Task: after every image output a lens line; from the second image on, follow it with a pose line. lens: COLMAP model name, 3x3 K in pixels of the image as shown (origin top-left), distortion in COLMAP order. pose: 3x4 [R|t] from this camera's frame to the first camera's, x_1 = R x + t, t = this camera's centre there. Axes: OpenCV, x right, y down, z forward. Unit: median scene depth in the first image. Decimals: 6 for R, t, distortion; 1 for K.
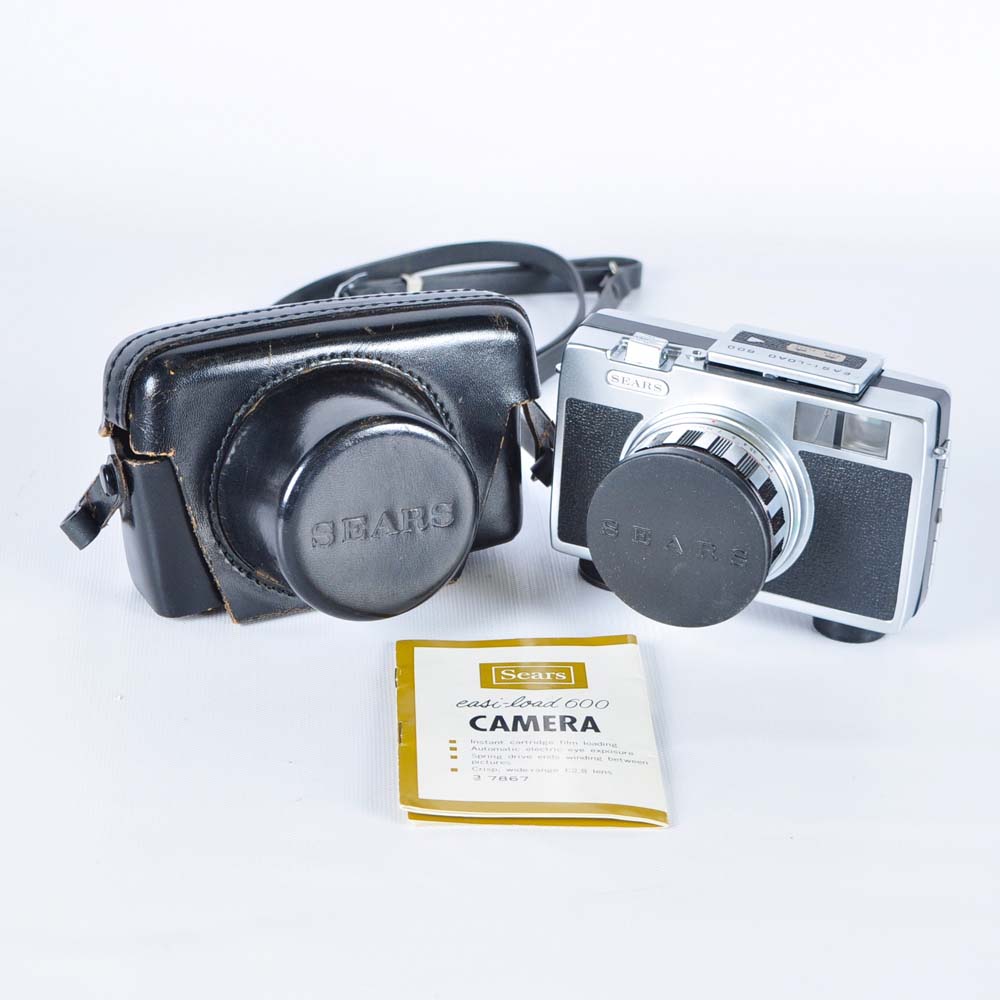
lens RADIAL K [[2716.2, 0, 498.6], [0, 2716.2, 499.3], [0, 0, 1]] dist [-0.017560, 0.000000]
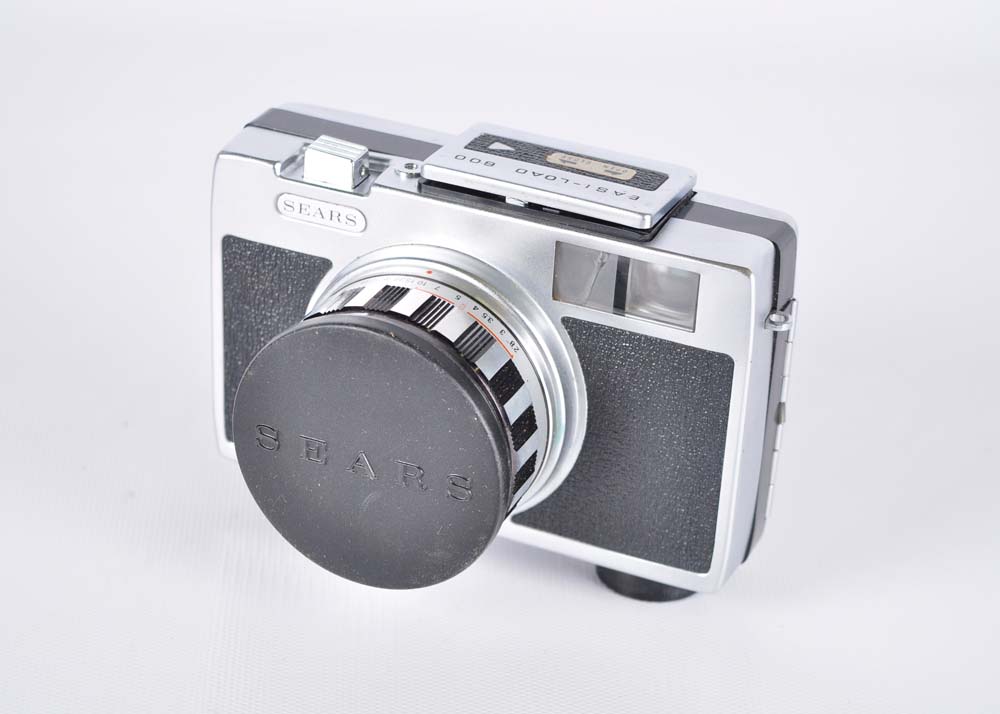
lens RADIAL K [[2166.7, 0, 501.5], [0, 2166.7, 358.1], [0, 0, 1]] dist [0.019479, 0.000000]
pose [[0.999971, 0.000180, -0.007558, 0.099236], [0.000026, 0.999627, 0.027299, -0.022012], [0.007561, -0.027299, 0.999599, 0.477282]]
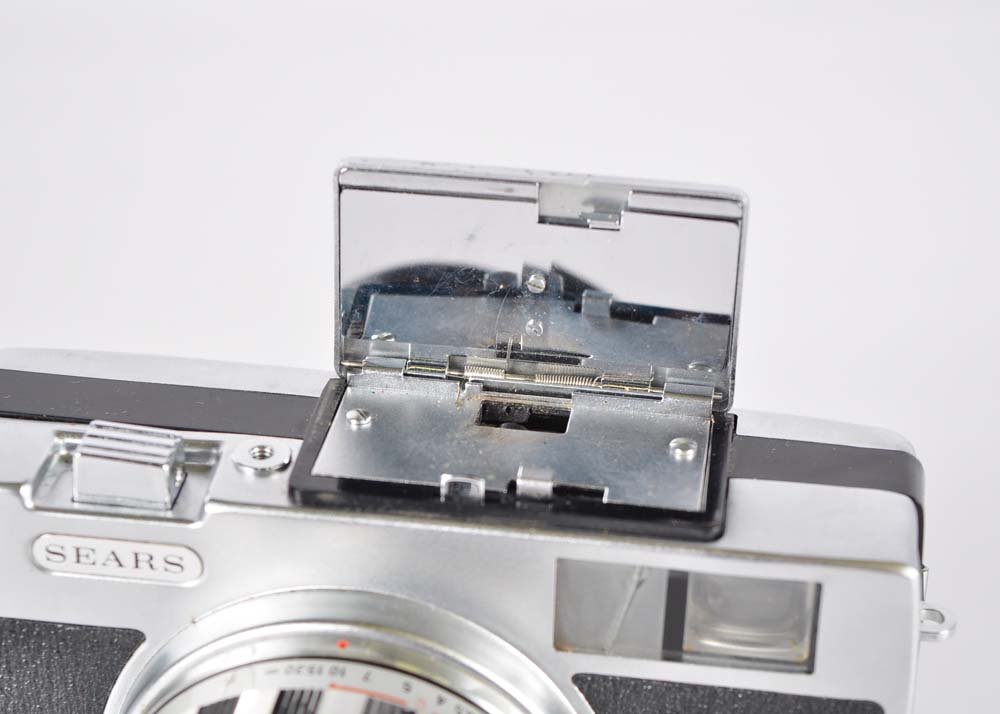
lens RADIAL K [[2166.7, 0, 499.8], [0, 2166.7, 355.3], [0, 0, 1]] dist [0.019479, 0.000000]
pose [[0.962119, -0.160696, 0.220235, 0.040759], [0.141094, 0.984715, 0.102121, -0.093615], [-0.233279, -0.067179, 0.970087, 0.704748]]
